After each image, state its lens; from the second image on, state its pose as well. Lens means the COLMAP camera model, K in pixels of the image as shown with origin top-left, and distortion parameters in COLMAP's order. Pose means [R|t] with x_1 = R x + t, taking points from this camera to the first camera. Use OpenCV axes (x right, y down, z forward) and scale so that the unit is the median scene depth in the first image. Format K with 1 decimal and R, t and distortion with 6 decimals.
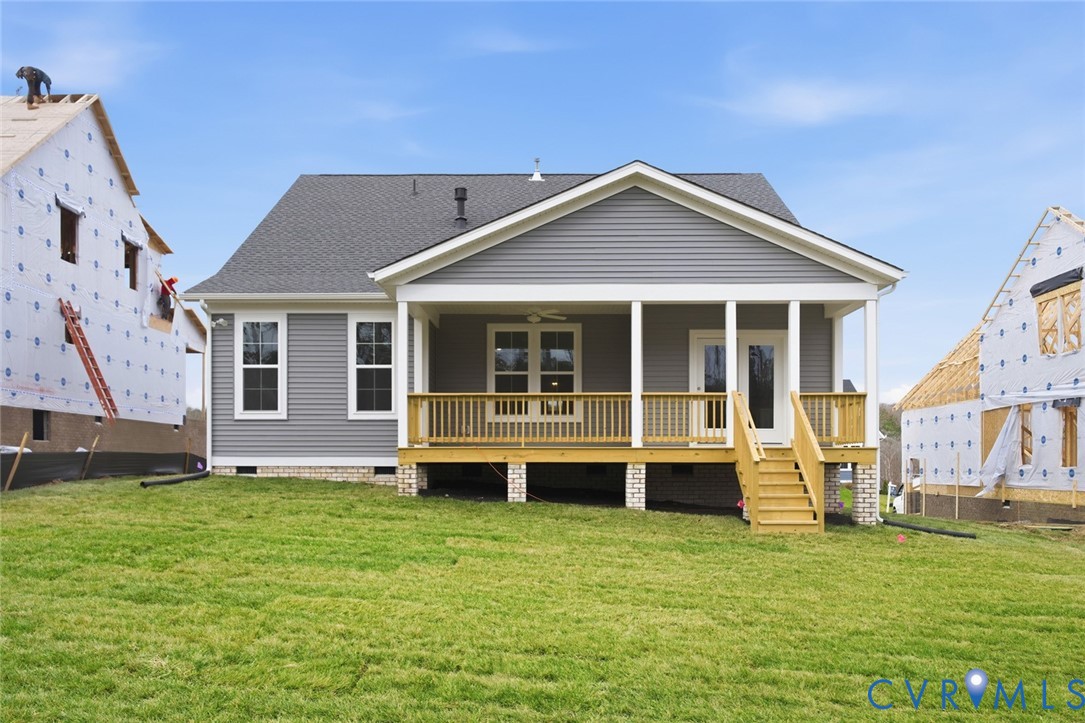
lens RADIAL K [[938.7, 0, 542.5], [0, 938.7, 361.5], [0, 0, 1]] dist [-0.004356, 0.003935]
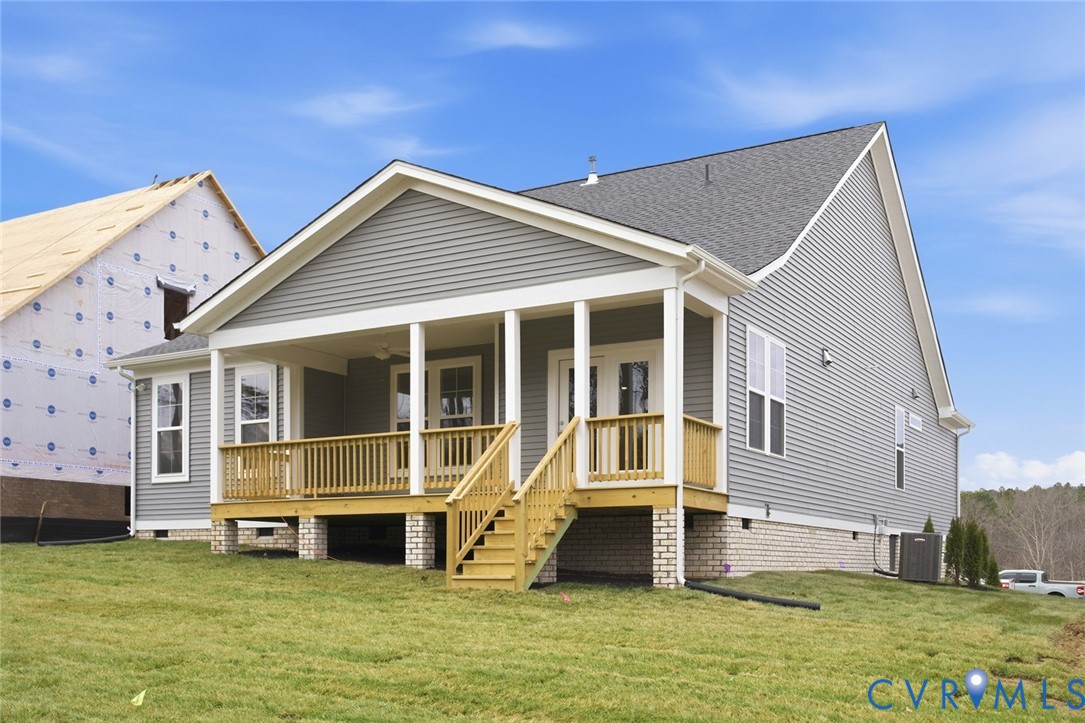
lens RADIAL K [[1228.2, 0, 542.3], [0, 1228.2, 440.0], [0, 0, 1]] dist [-0.005385, -0.000637]
pose [[0.853019, -0.056121, -0.518854, 0.713169], [0.055827, 0.998309, -0.016198, 0.060607], [0.518886, -0.015149, 0.854709, 0.100483]]
